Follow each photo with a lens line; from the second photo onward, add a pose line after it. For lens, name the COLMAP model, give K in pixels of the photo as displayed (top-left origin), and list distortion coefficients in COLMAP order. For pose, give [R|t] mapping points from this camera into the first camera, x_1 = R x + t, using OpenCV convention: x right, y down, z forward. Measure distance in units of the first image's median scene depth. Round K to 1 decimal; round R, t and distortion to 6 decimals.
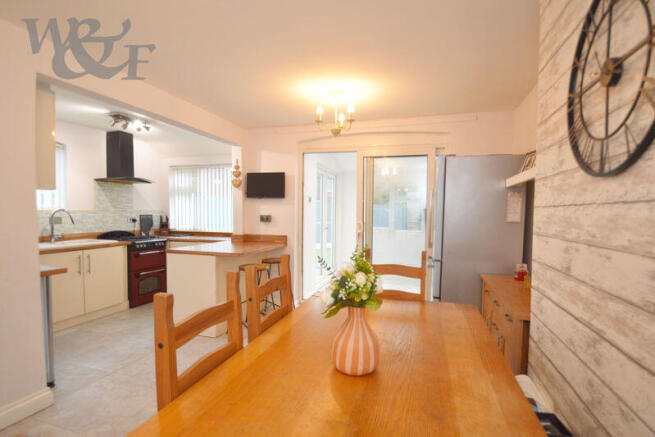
lens RADIAL K [[308.8, 0, 330.1], [0, 308.8, 225.9], [0, 0, 1]] dist [-0.012703, -0.000902]
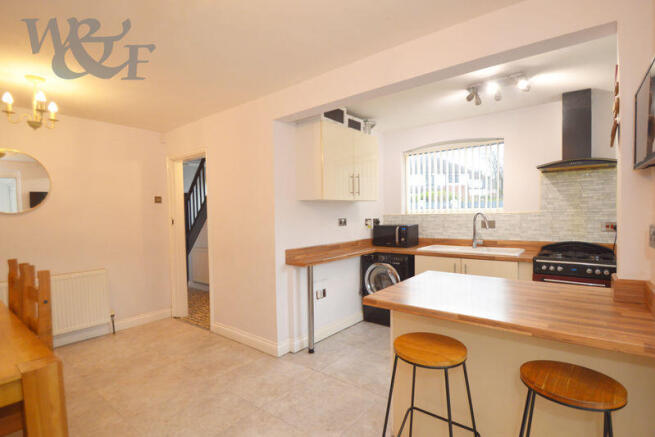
lens RADIAL K [[307.7, 0, 342.4], [0, 307.7, 230.0], [0, 0, 1]] dist [-0.005753, -0.009374]
pose [[-0.358494, 0.041887, -0.932592, 0.116706], [-0.030849, 0.997916, 0.056679, -0.033652], [0.933022, 0.049088, -0.356454, 0.784398]]
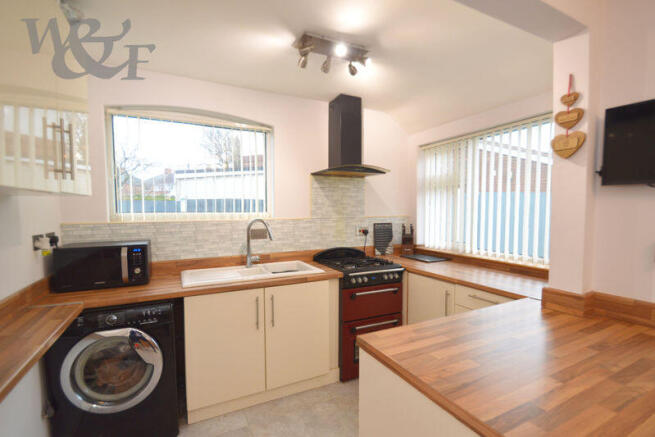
lens RADIAL K [[307.7, 0, 332.8], [0, 307.7, 227.6], [0, 0, 1]] dist [-0.005753, -0.009374]
pose [[0.683943, 0.031842, -0.728840, -0.217128], [-0.023429, 0.999490, 0.021681, -0.044125], [0.729159, 0.002247, 0.684341, 0.538366]]
